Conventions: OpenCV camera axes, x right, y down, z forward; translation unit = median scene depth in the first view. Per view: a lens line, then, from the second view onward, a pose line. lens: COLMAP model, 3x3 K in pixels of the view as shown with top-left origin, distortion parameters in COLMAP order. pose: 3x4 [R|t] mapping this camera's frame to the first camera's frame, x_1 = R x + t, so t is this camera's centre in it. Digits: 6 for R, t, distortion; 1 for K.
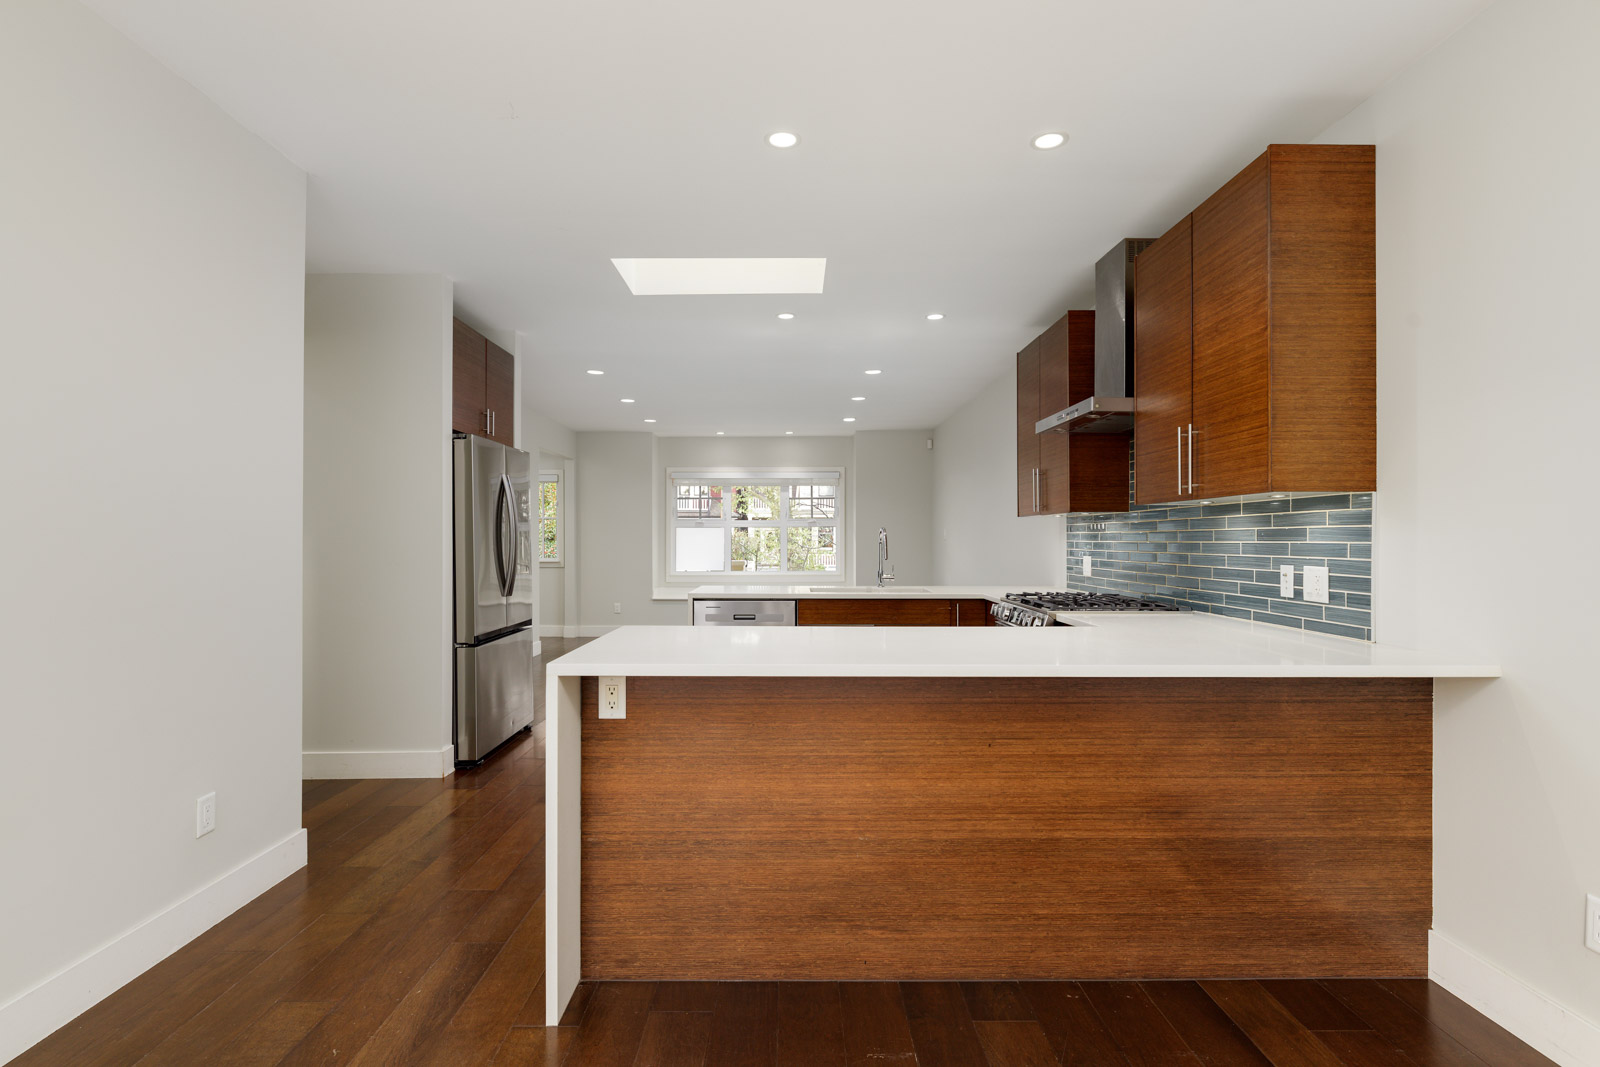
lens RADIAL K [[795.8, 0, 800.0], [0, 795.8, 533.5], [0, 0, 1]] dist [-0.001009, -0.000142]
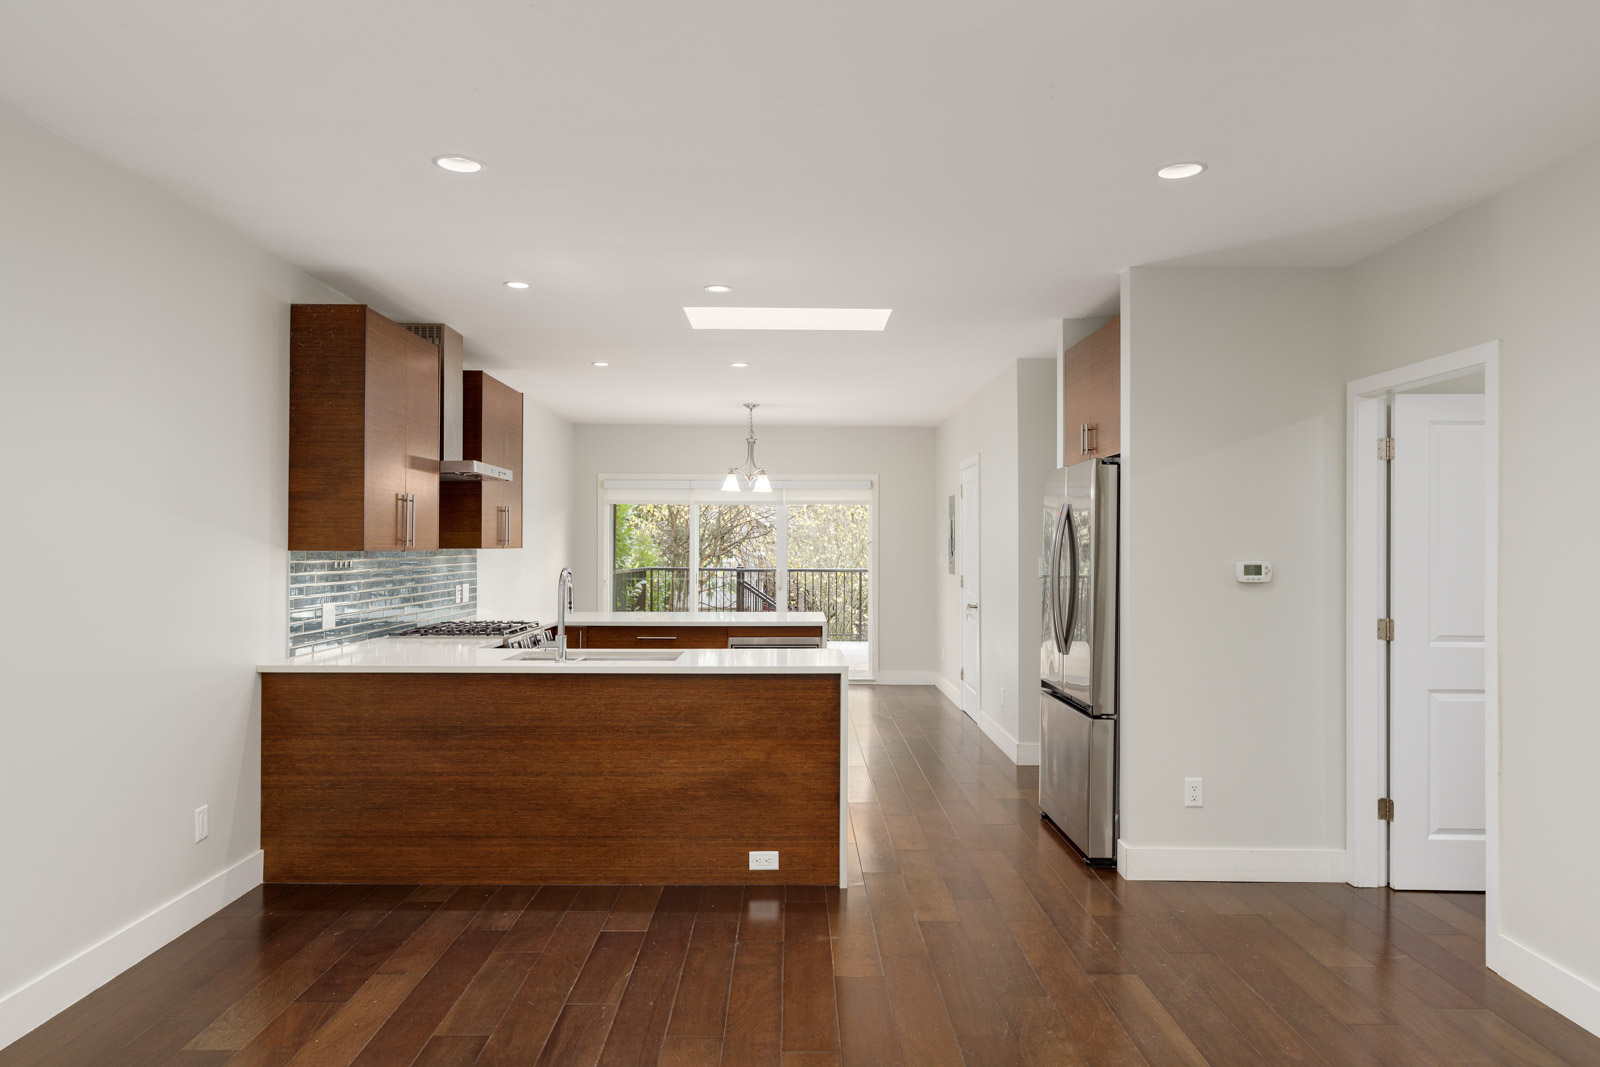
lens RADIAL K [[1031.6, 0, 800.0], [0, 1031.6, 533.5], [0, 0, 1]] dist [0.054850, 0.000890]
pose [[-0.999972, -0.005687, 0.004901, -0.175546], [-0.005779, 0.999804, -0.018928, -0.037477], [-0.004792, -0.018956, -0.999809, 3.328993]]
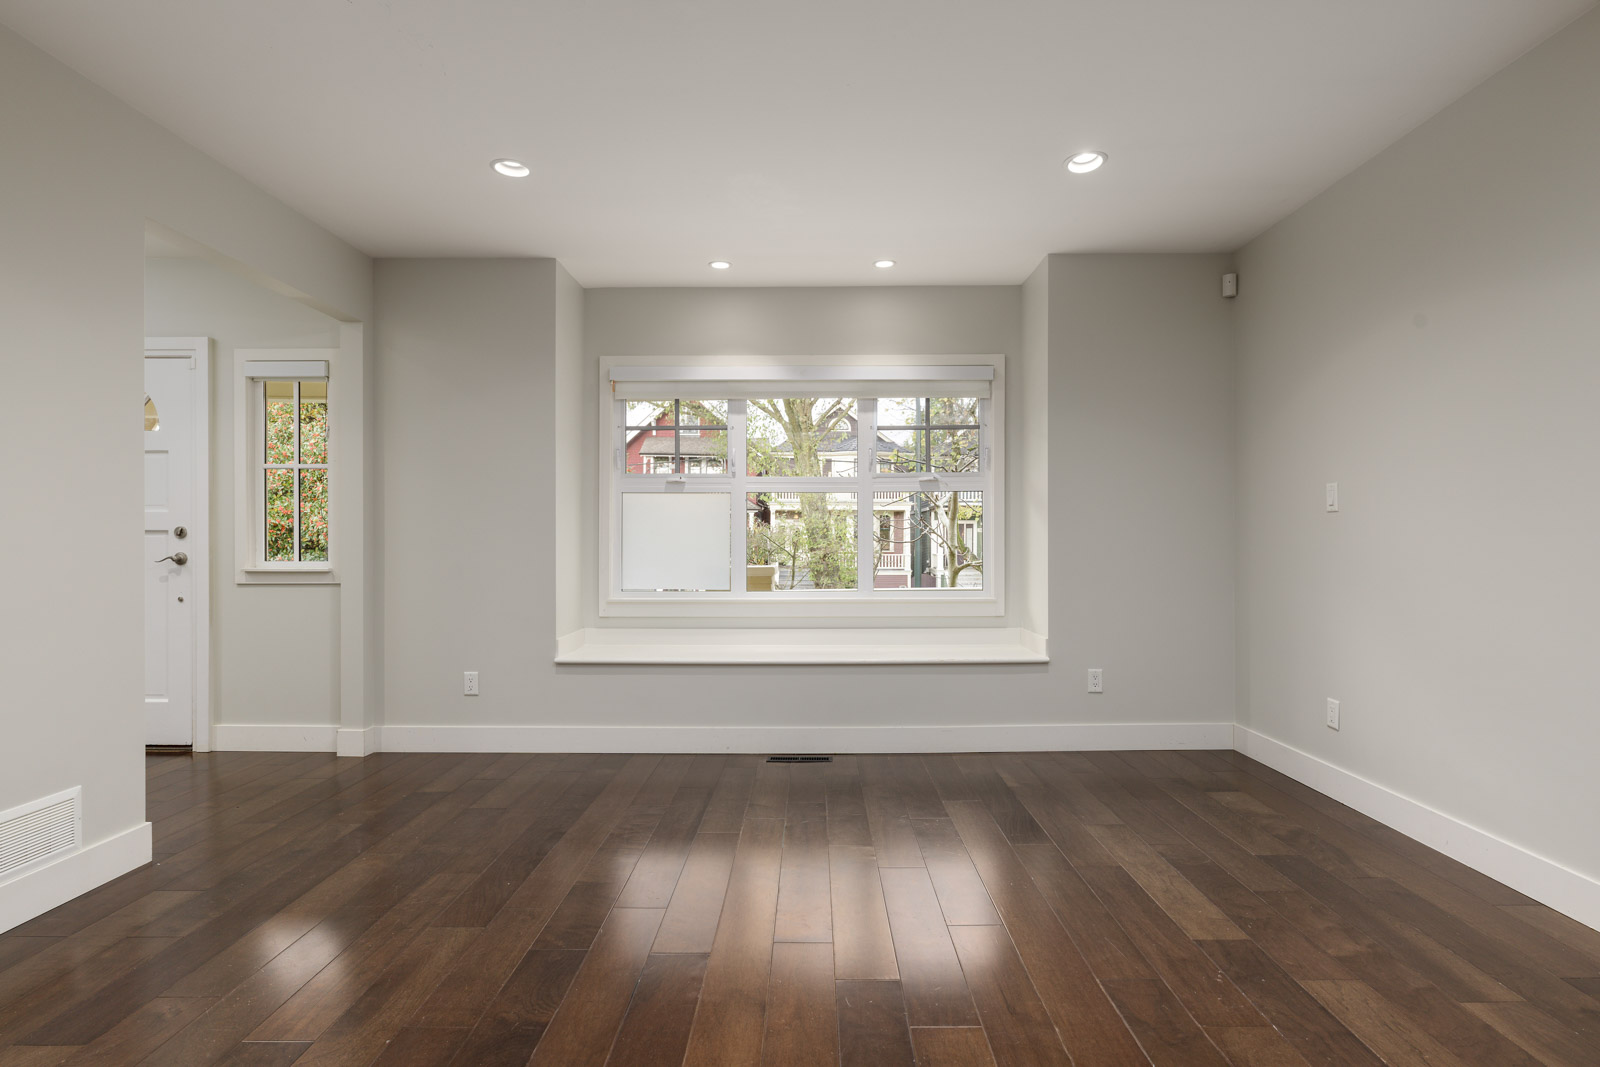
lens RADIAL K [[812.0, 0, 800.0], [0, 812.0, 533.5], [0, 0, 1]] dist [0.000997, 0.000041]
pose [[0.999633, -0.000135, -0.027082, -0.157964], [0.000216, 0.999996, 0.002992, 0.048716], [0.027081, -0.002997, 0.999629, 1.964069]]
